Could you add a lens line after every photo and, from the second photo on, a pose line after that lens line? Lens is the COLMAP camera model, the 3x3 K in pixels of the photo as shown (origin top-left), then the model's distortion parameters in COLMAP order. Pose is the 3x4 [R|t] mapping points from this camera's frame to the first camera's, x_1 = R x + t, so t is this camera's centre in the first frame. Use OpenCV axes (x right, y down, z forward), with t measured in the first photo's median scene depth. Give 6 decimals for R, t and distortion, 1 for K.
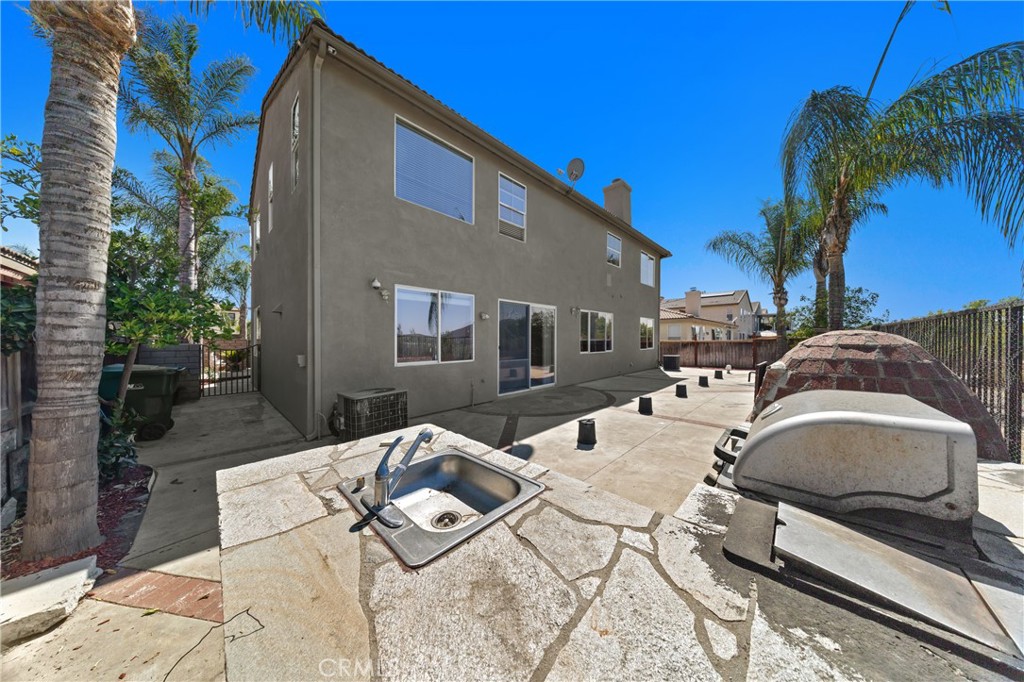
lens RADIAL K [[289.2, 0, 512.0], [0, 289.2, 341.0], [0, 0, 1]] dist [0.000367, -0.000002]
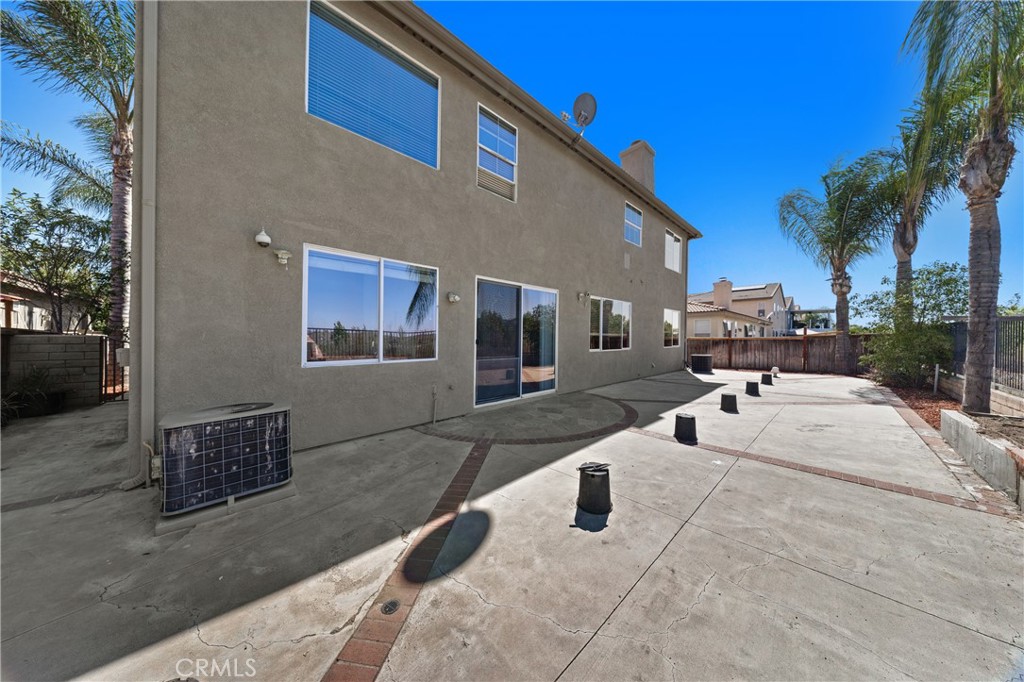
lens RADIAL K [[296.3, 0, 506.2], [0, 296.3, 343.2], [0, 0, 1]] dist [-0.000603, -0.000053]
pose [[0.998664, 0.004925, -0.051442, 0.064218], [-0.004263, 0.999907, 0.012974, 0.014853], [0.051501, -0.012737, 0.998592, 0.231202]]
